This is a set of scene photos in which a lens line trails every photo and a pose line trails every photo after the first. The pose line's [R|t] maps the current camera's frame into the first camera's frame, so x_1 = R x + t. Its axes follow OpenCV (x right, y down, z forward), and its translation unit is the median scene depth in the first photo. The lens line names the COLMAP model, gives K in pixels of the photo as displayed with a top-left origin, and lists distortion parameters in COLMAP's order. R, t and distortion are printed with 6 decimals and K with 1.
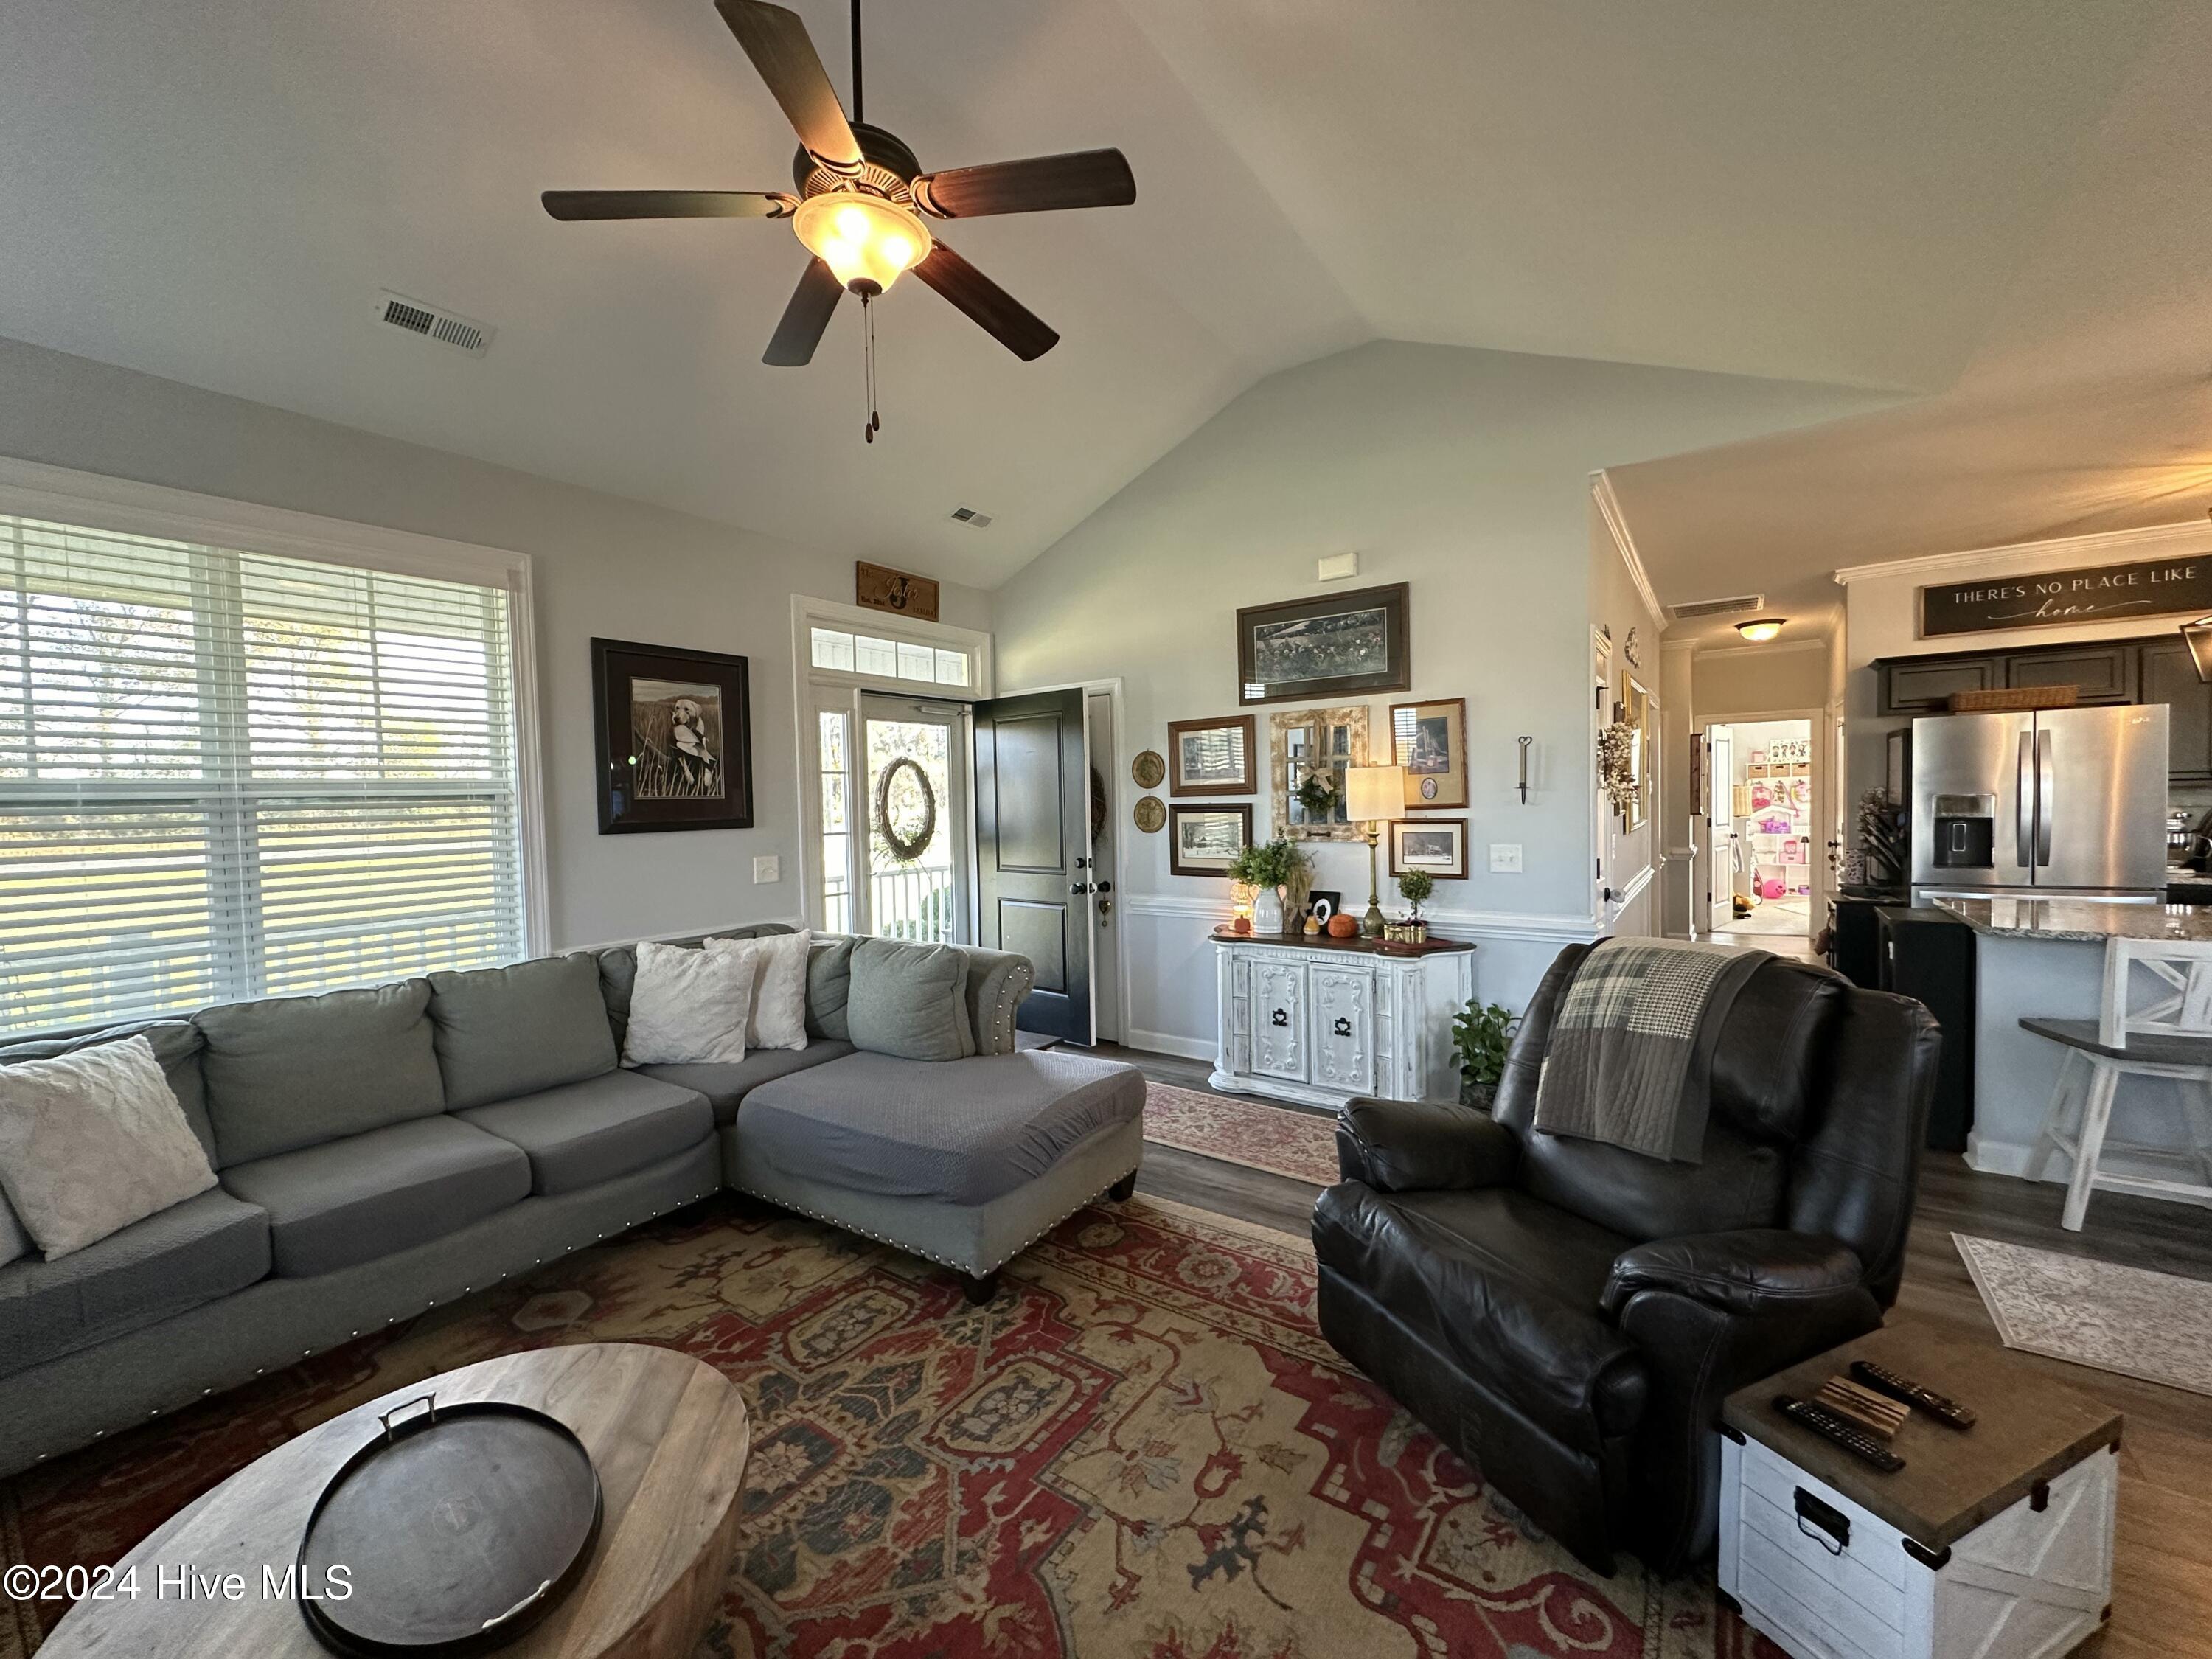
lens RADIAL K [[878.6, 0, 1106.0], [0, 878.6, 829.5], [0, 0, 1]] dist [-0.002366, 0.000230]
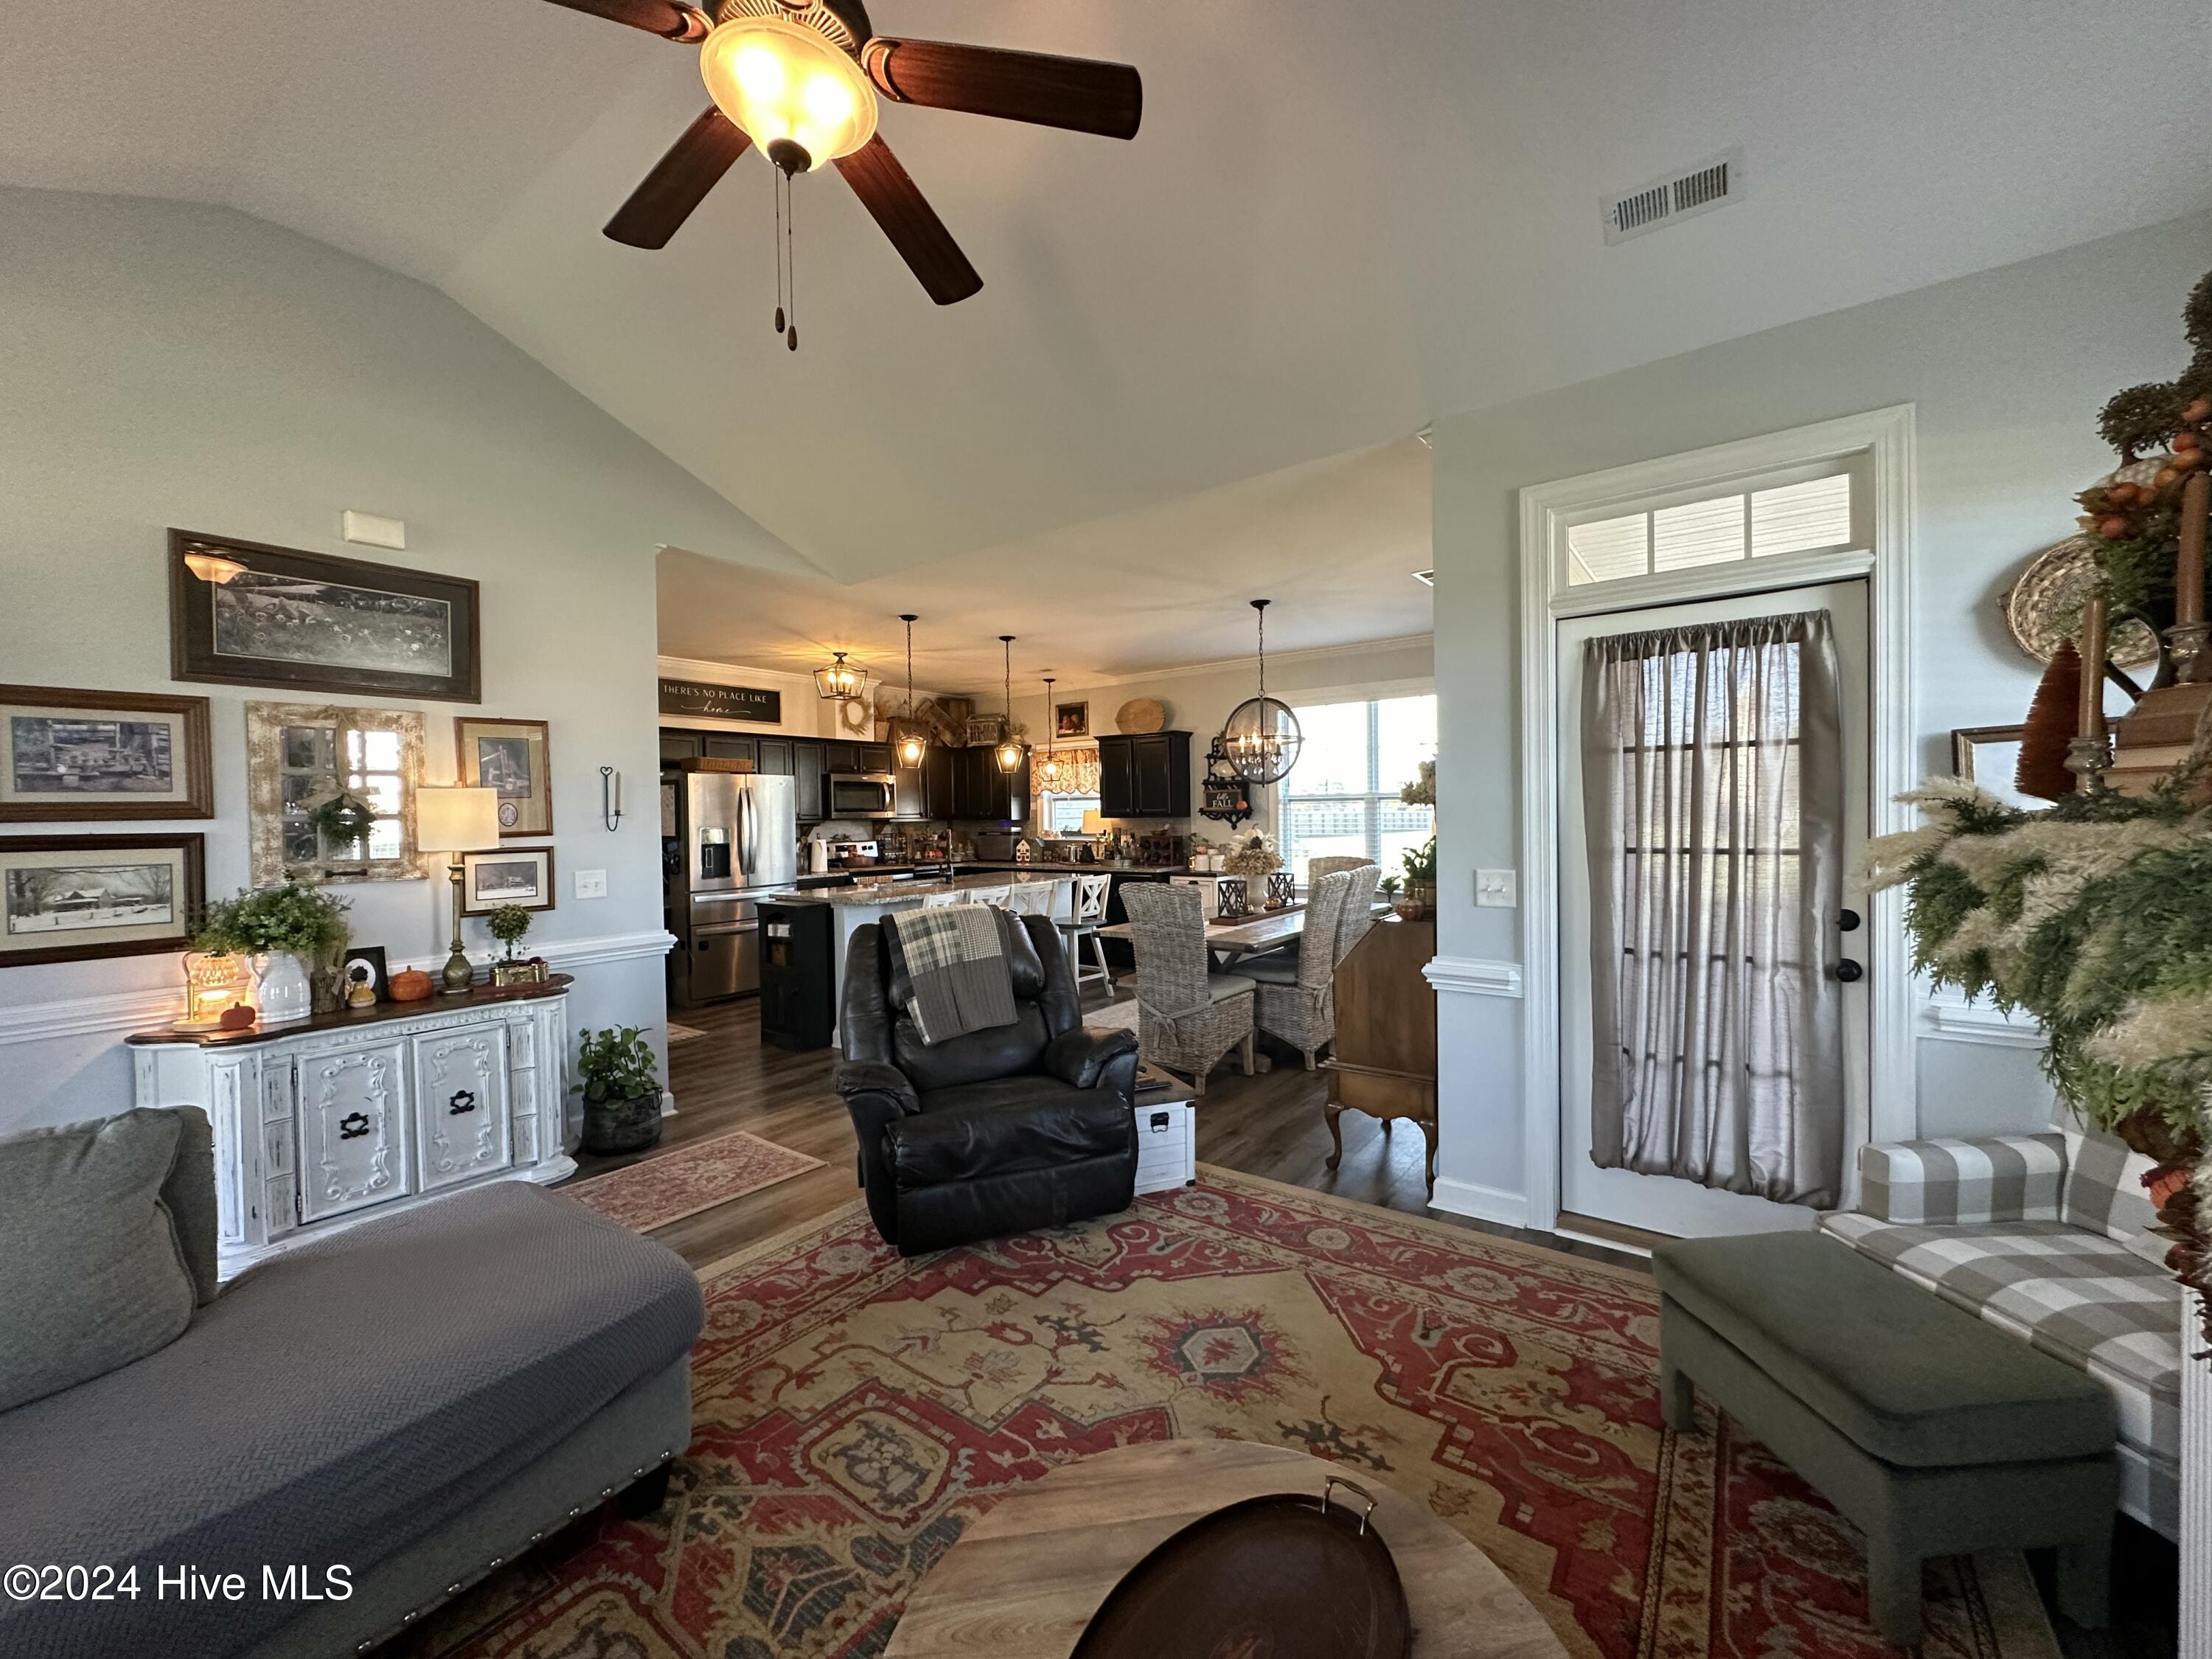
lens RADIAL K [[878.6, 0, 1106.0], [0, 878.6, 829.5], [0, 0, 1]] dist [-0.002366, 0.000230]
pose [[0.020686, 0.005239, 0.999772, -0.533841], [0.049838, 0.998738, -0.006265, 0.005385], [-0.998543, 0.049956, 0.020399, 0.366271]]
